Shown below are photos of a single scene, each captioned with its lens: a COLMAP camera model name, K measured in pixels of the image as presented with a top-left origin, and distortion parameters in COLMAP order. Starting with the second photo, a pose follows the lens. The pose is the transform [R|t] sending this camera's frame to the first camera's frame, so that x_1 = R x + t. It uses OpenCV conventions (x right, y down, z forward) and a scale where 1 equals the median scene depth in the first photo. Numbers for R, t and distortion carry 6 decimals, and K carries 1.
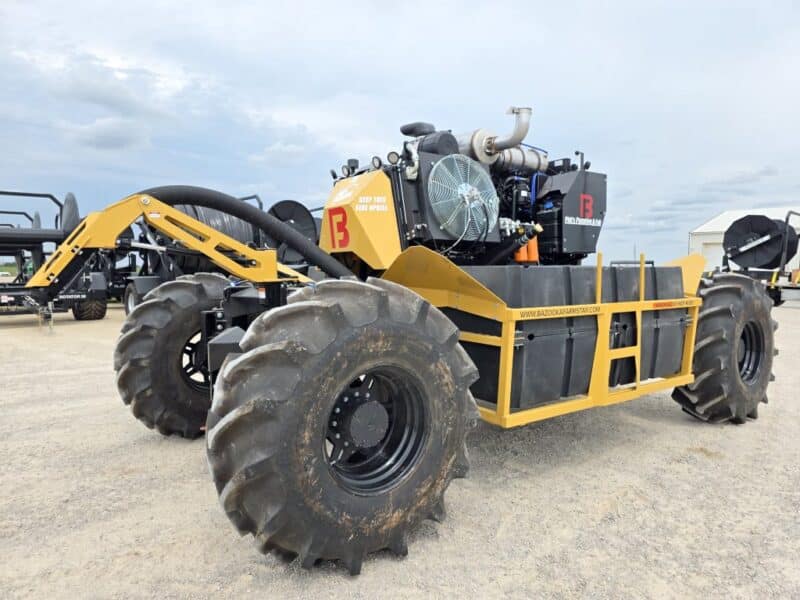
lens RADIAL K [[529.2, 0, 397.7], [0, 529.2, 295.0], [0, 0, 1]] dist [0.067711, -0.067278]
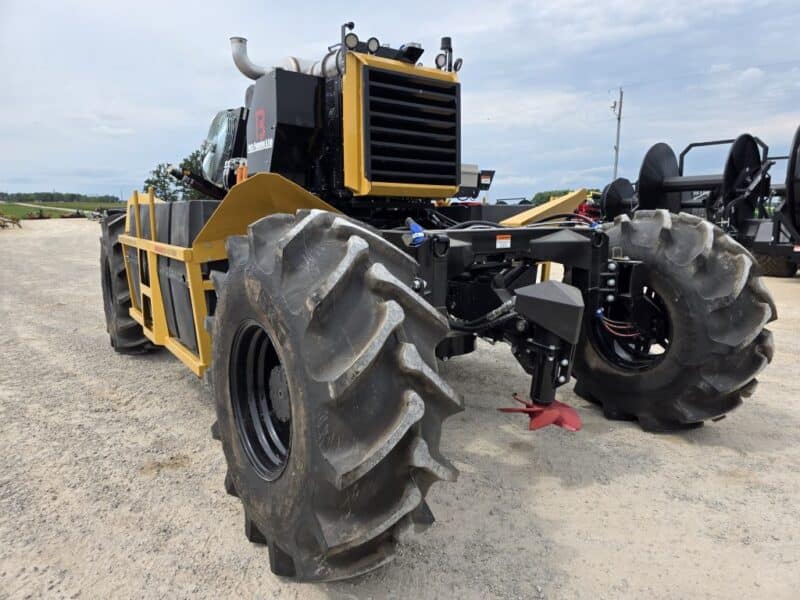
lens RADIAL K [[529.2, 0, 397.7], [0, 529.2, 295.0], [0, 0, 1]] dist [0.067711, -0.067278]
pose [[-0.015270, 0.147206, -0.988988, 1.498059], [-0.047933, 0.987858, 0.147778, -0.058589], [0.998734, 0.049662, -0.008029, 1.574795]]
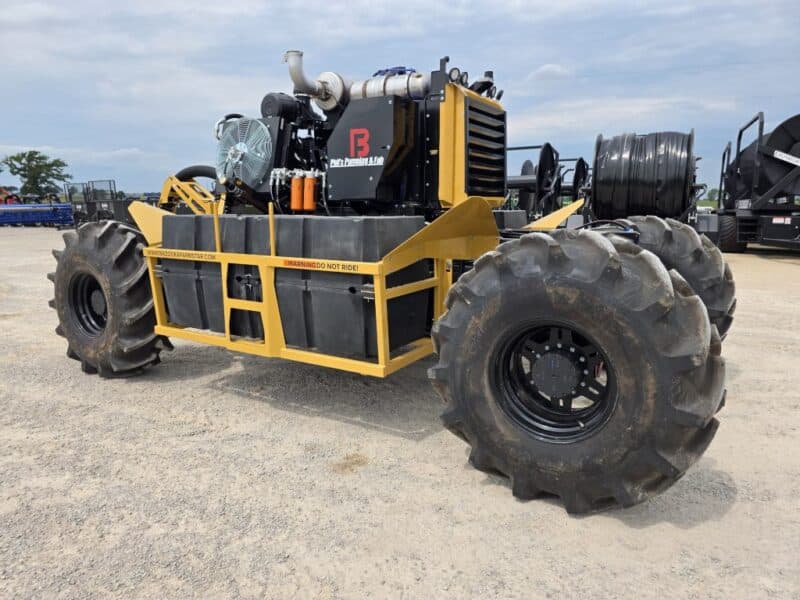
lens RADIAL K [[529.2, 0, 397.7], [0, 529.2, 295.0], [0, 0, 1]] dist [0.067711, -0.067278]
pose [[0.373674, 0.152874, -0.914876, 1.521085], [-0.037392, 0.988006, 0.149821, -0.073699], [0.926806, -0.021775, 0.374908, 0.949272]]
